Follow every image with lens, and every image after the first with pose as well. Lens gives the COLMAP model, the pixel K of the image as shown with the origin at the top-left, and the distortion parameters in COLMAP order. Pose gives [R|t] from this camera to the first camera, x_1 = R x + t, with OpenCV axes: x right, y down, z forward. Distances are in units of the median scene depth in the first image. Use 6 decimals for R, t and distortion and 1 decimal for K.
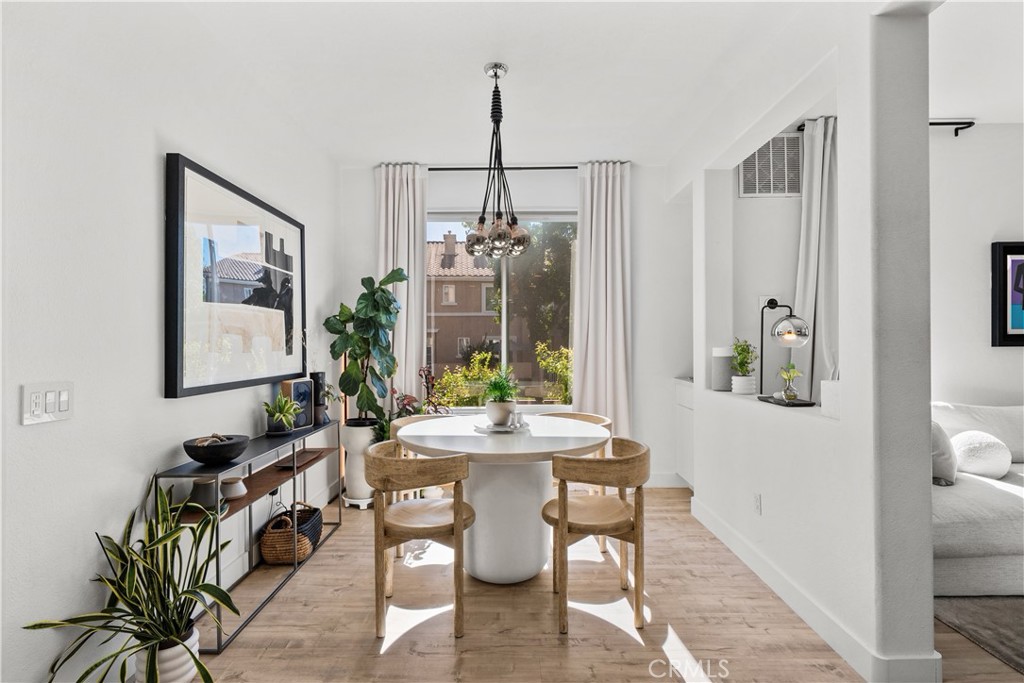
lens RADIAL K [[498.5, 0, 507.2], [0, 498.5, 342.3], [0, 0, 1]] dist [0.000629, 0.000137]
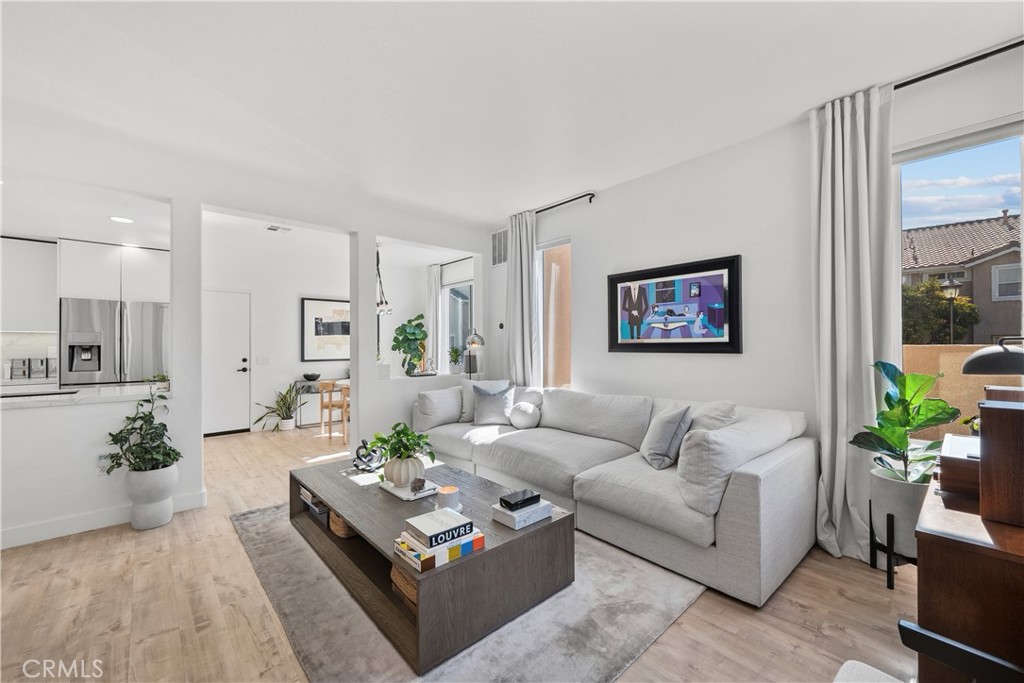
lens RADIAL K [[405.8, 0, 507.8], [0, 405.8, 342.3], [0, 0, 1]] dist [-0.001561, -0.000245]
pose [[0.671090, -0.003402, -0.741369, 2.328067], [0.003308, 0.999993, -0.001594, -0.024561], [0.741369, -0.001383, 0.671096, 0.075396]]
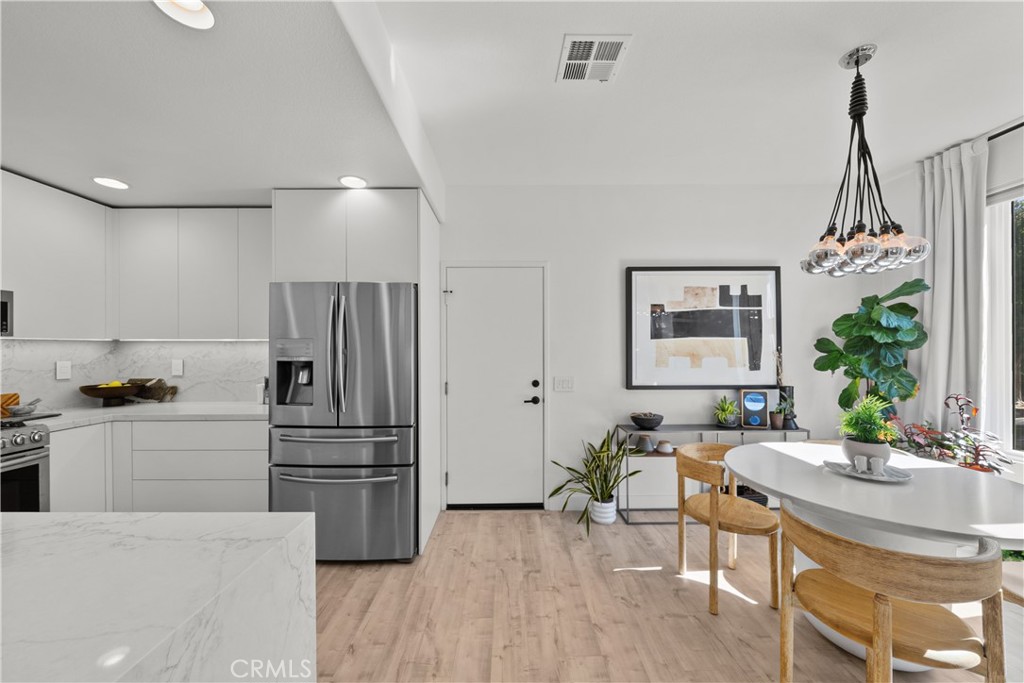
lens RADIAL K [[365.9, 0, 507.3], [0, 365.9, 349.7], [0, 0, 1]] dist [-0.003092, -0.000385]
pose [[0.010546, 0.004324, -0.999935, 0.689029], [0.006428, 0.999970, 0.004392, -0.050667], [0.999924, -0.006473, 0.010518, 0.435416]]
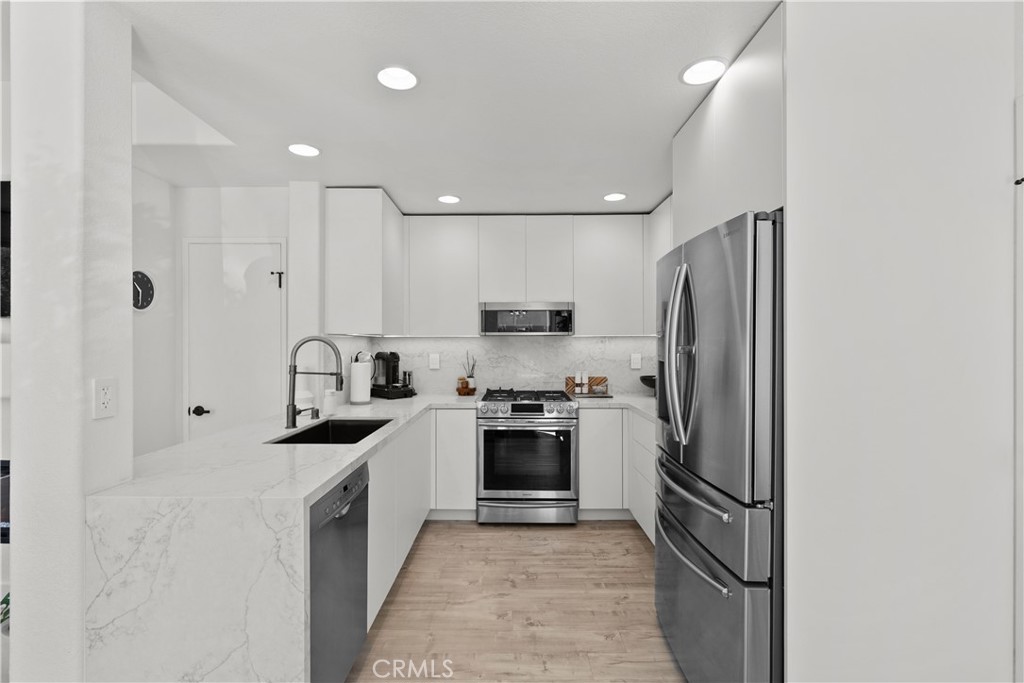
lens RADIAL K [[464.3, 0, 507.5], [0, 464.3, 345.7], [0, 0, 1]] dist [0.000902, 0.000225]
pose [[-0.999987, 0.004882, -0.001538, 0.032607], [0.004879, 0.999986, 0.002131, -0.054668], [0.001548, 0.002123, -0.999997, 0.791653]]
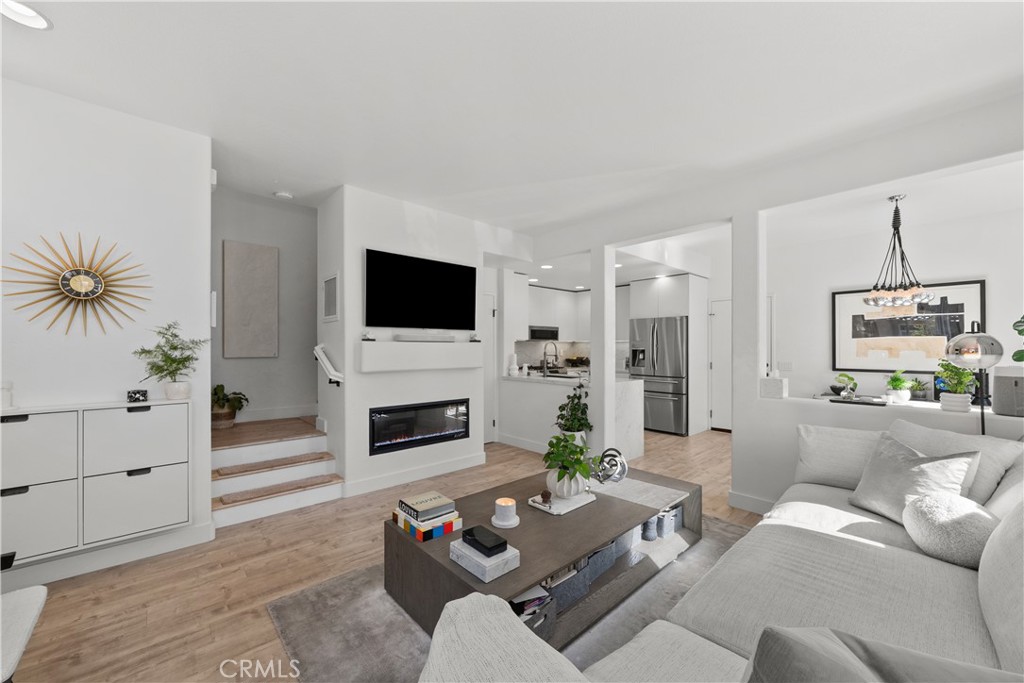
lens RADIAL K [[391.8, 0, 510.6], [0, 391.8, 347.6], [0, 0, 1]] dist [-0.002089, -0.000046]
pose [[-0.731863, 0.003457, -0.681443, 2.148391], [0.004774, 0.999989, -0.000053, -0.037310], [0.681436, -0.003292, -0.731871, 1.231263]]
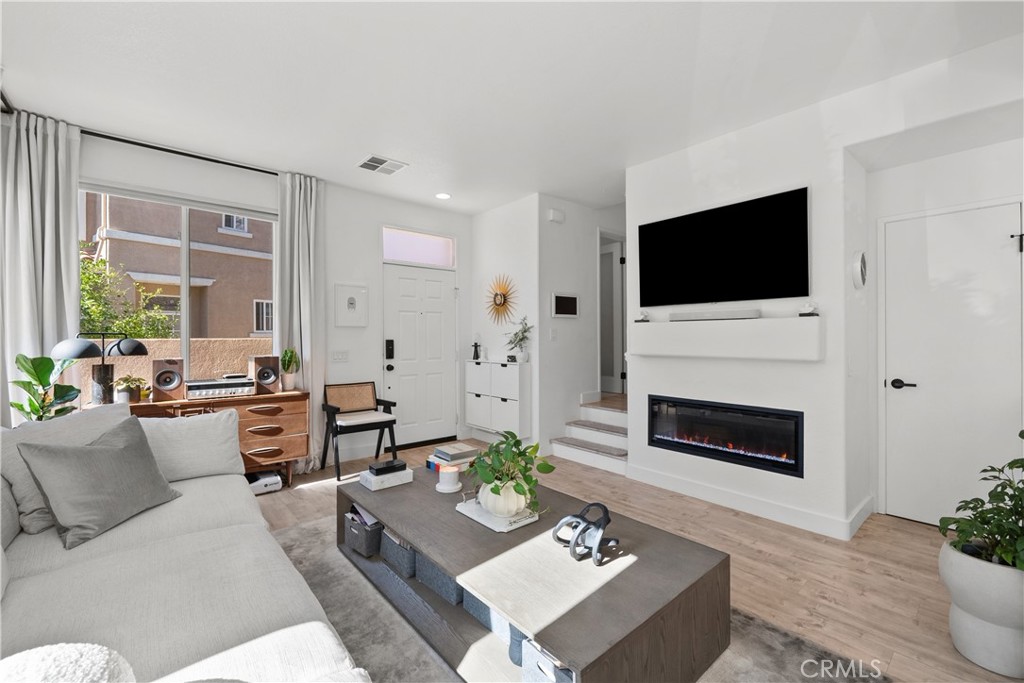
lens RADIAL K [[430.5, 0, 506.0], [0, 430.5, 339.8], [0, 0, 1]] dist [-0.001588, 0.000034]
pose [[-0.649815, 0.003427, 0.760085, 0.687913], [0.004605, 0.999989, -0.000571, -0.004672], [-0.760079, 0.003129, -0.649823, 1.151511]]
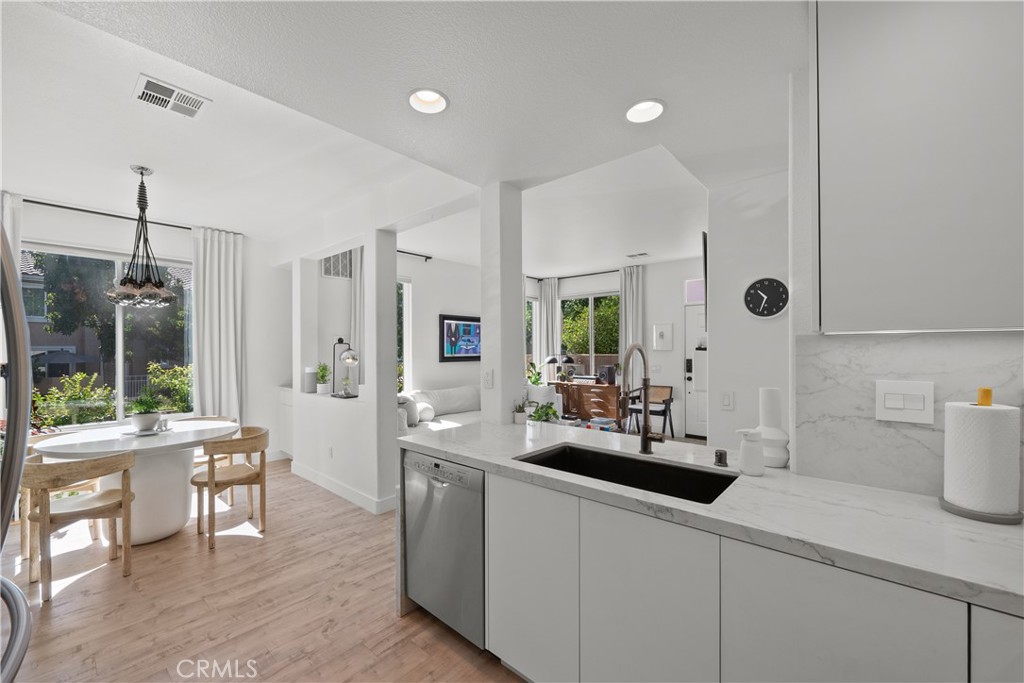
lens RADIAL K [[407.5, 0, 508.1], [0, 407.5, 350.7], [0, 0, 1]] dist [-0.002088, -0.000097]
pose [[0.656357, -0.000015, 0.754450, -0.231197], [-0.001069, 0.999999, 0.000950, -0.062963], [-0.754449, -0.001430, 0.656357, -0.548778]]
